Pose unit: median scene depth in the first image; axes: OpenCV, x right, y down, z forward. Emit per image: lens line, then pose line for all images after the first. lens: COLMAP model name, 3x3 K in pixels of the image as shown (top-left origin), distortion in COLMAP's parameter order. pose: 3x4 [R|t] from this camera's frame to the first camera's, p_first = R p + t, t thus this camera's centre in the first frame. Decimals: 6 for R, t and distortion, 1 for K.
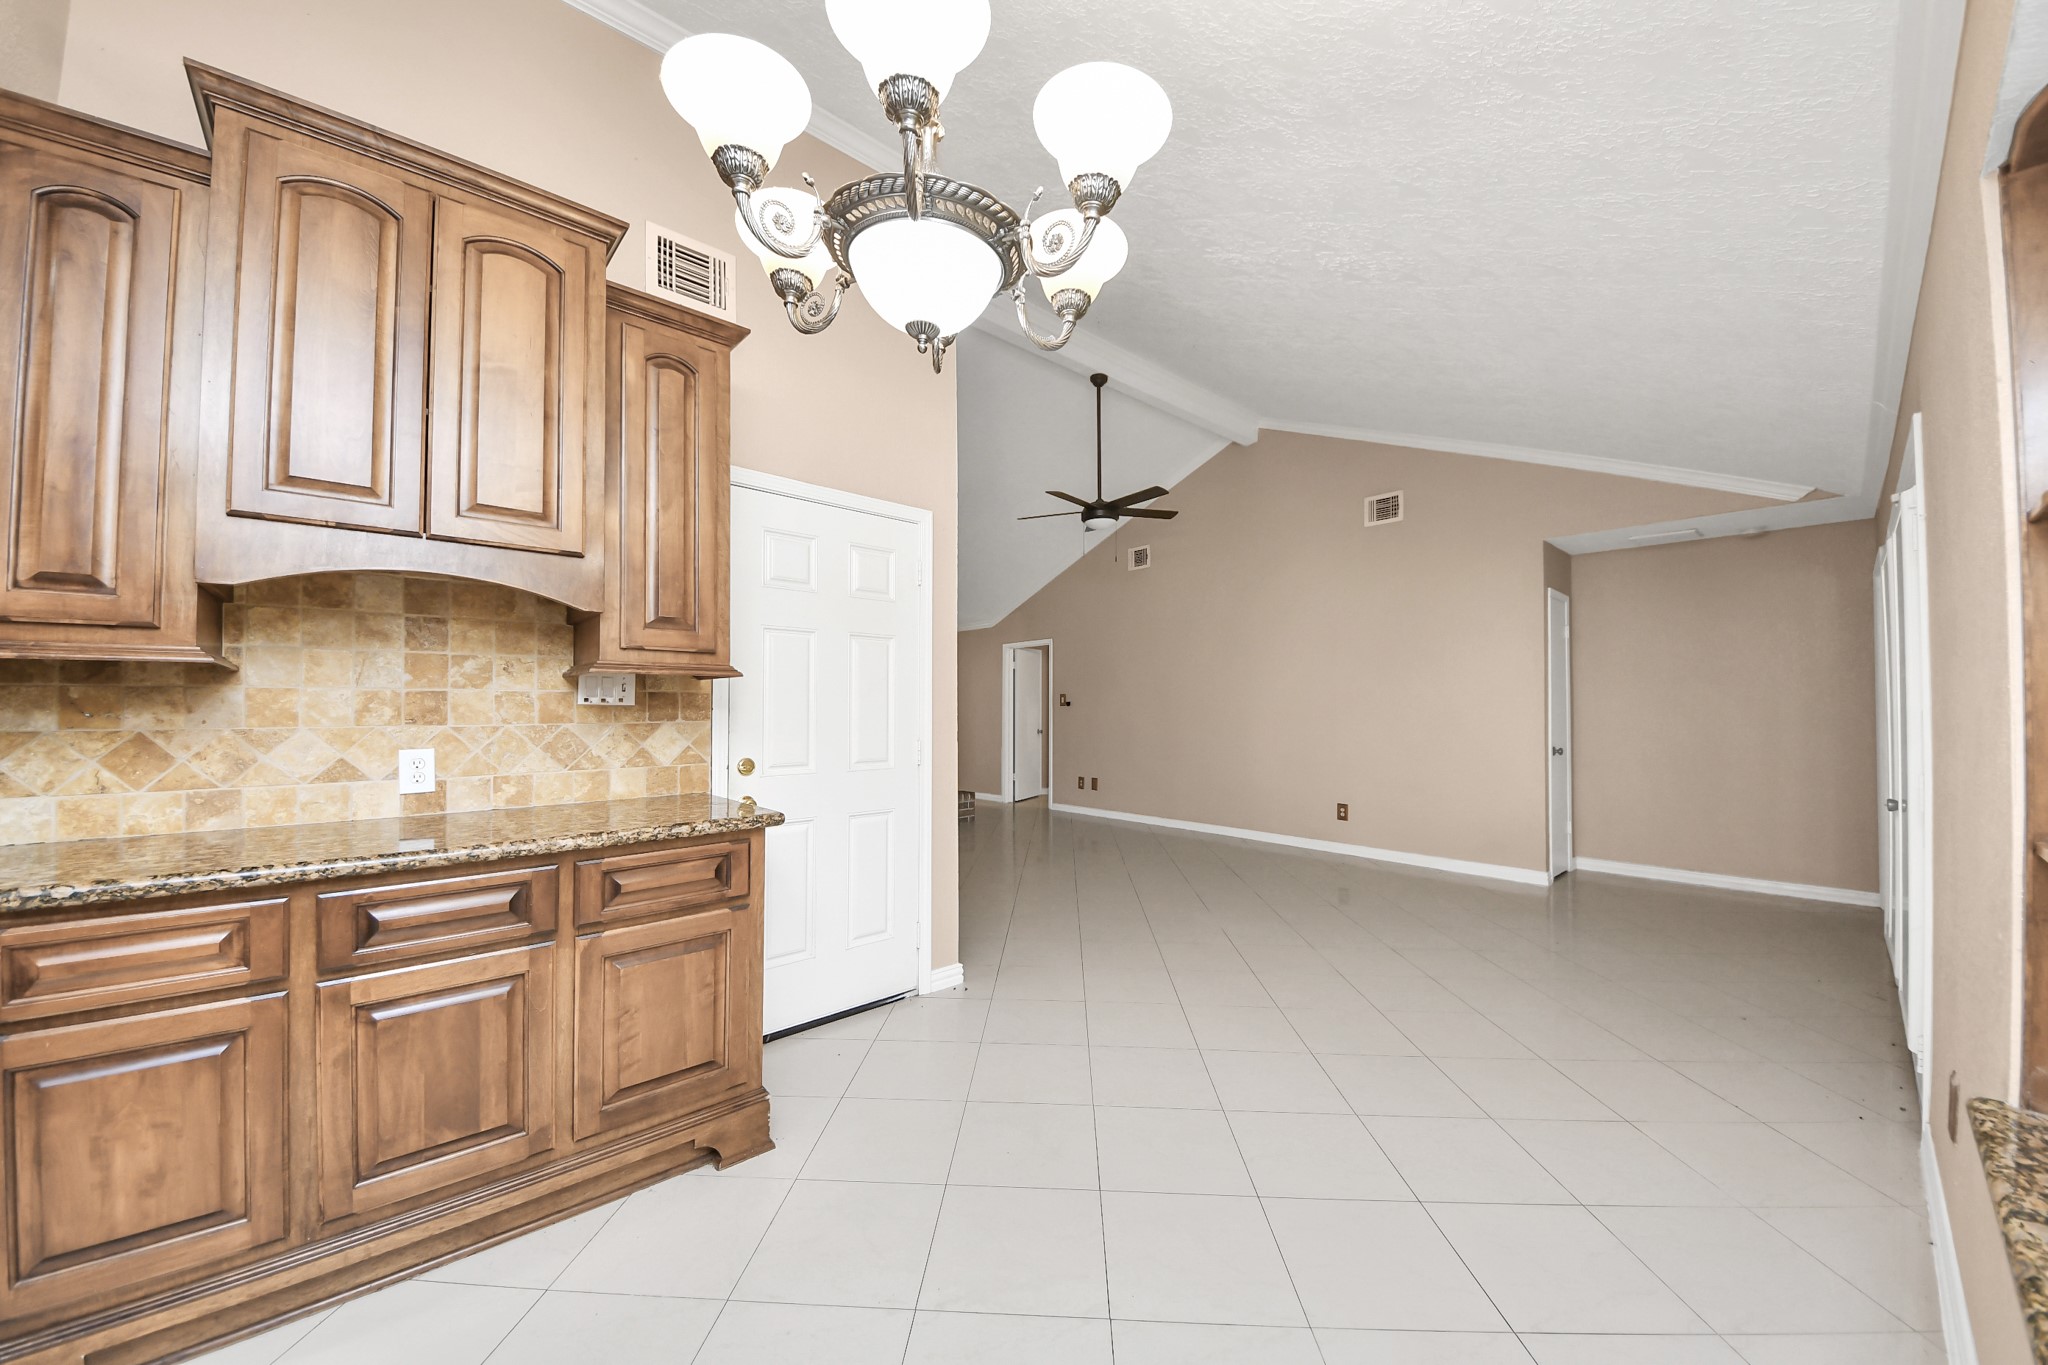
lens RADIAL K [[757.9, 0, 1019.2], [0, 757.9, 693.2], [0, 0, 1]] dist [0.021948, -0.011630]
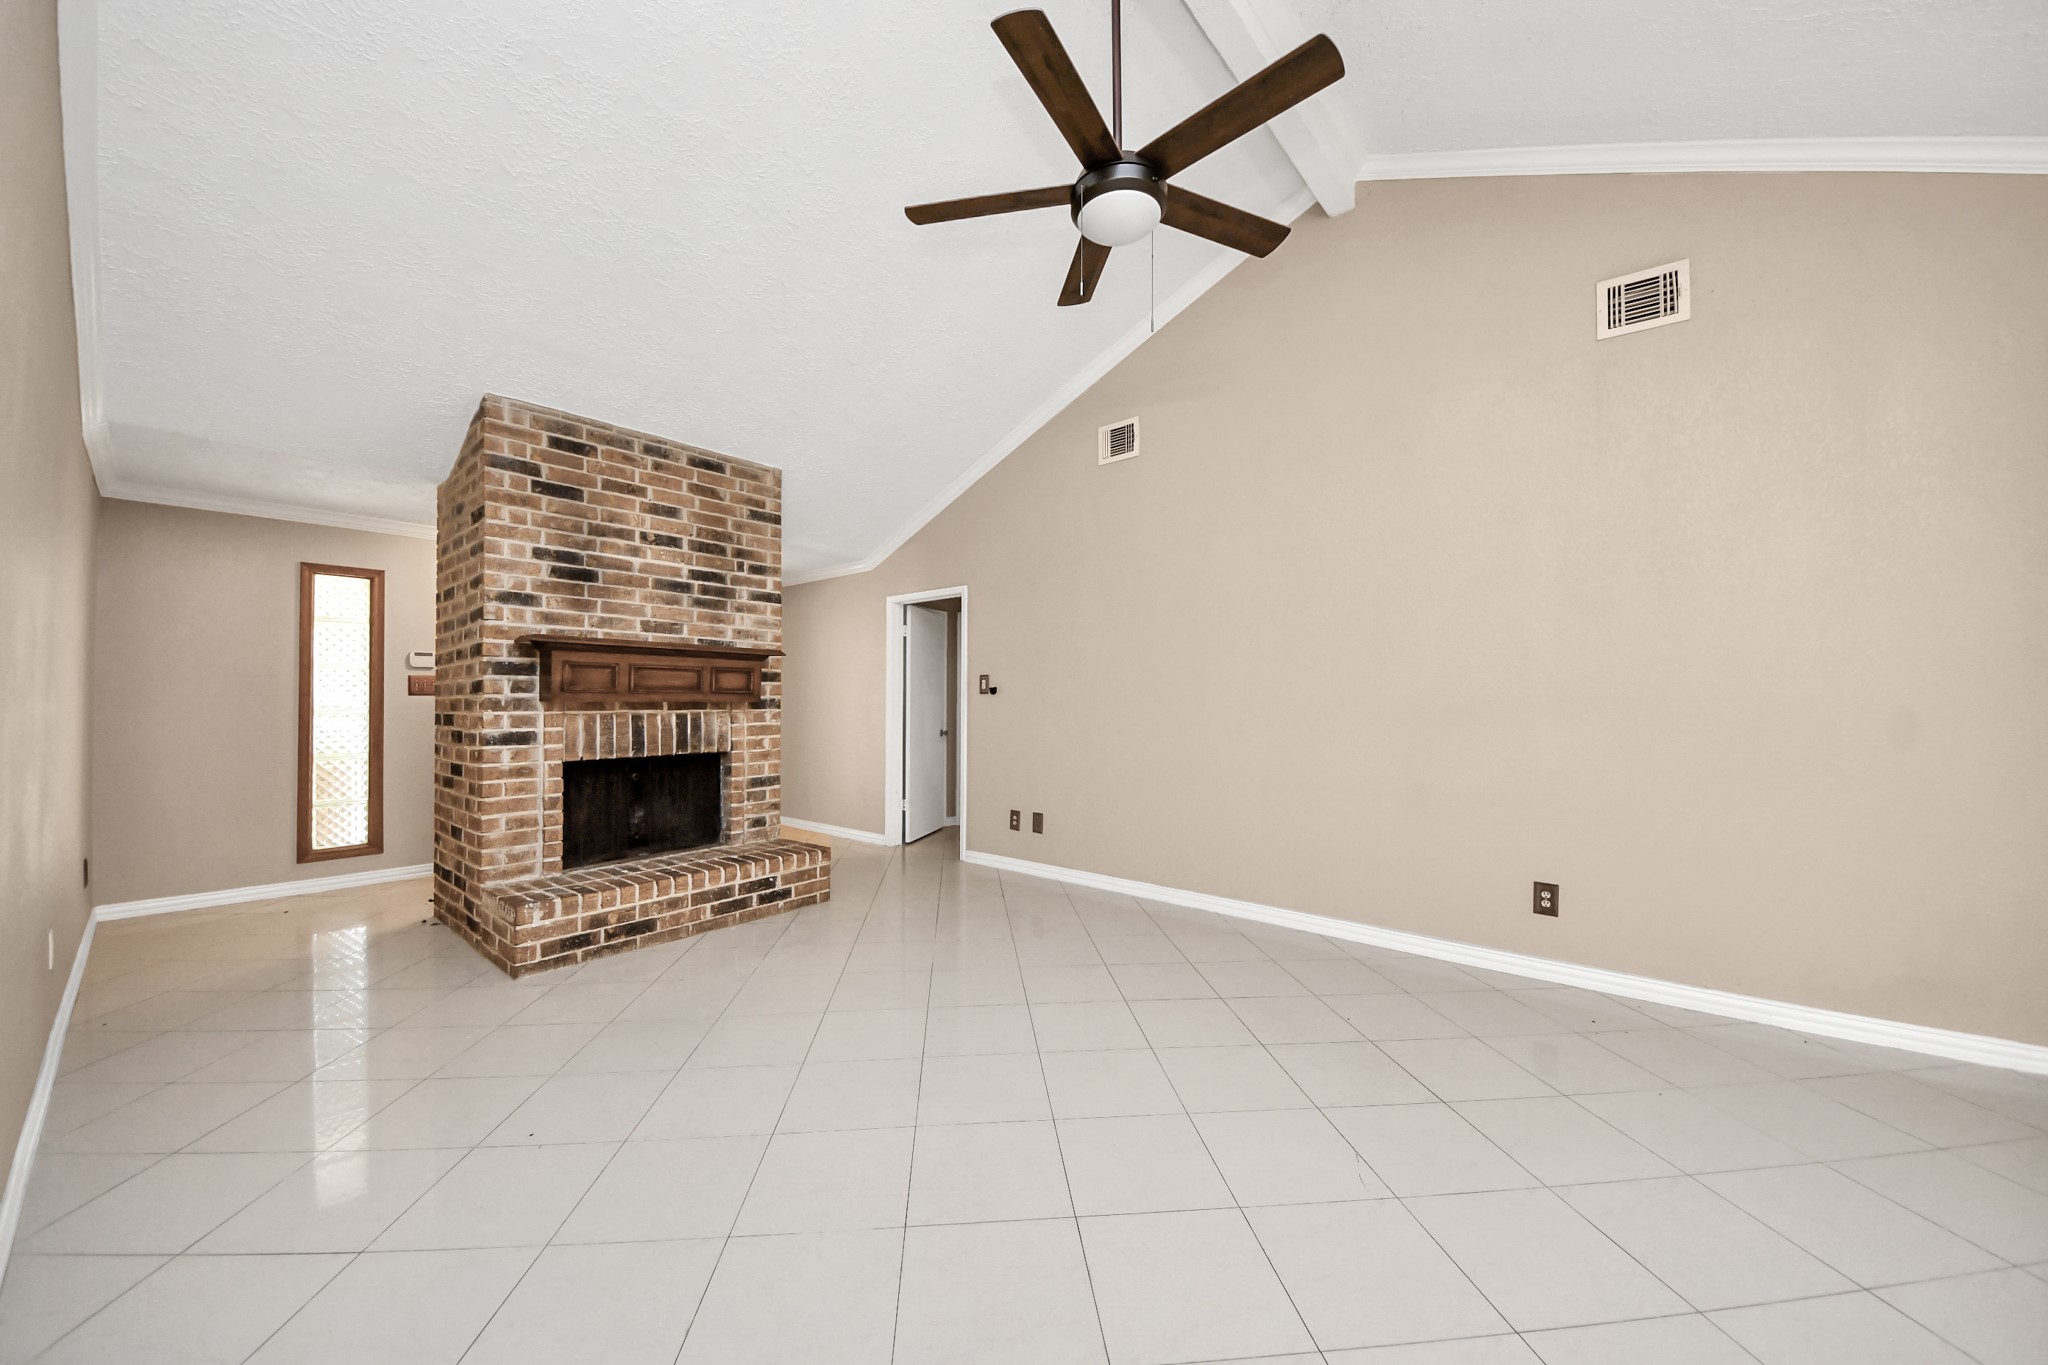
lens RADIAL K [[757.9, 0, 1019.2], [0, 757.9, 693.2], [0, 0, 1]] dist [0.021948, -0.011630]
pose [[0.990353, 0.002230, 0.138550, 0.000865], [-0.003850, 0.999927, 0.011429, 0.009516], [-0.138514, -0.011852, 0.990290, 0.405668]]
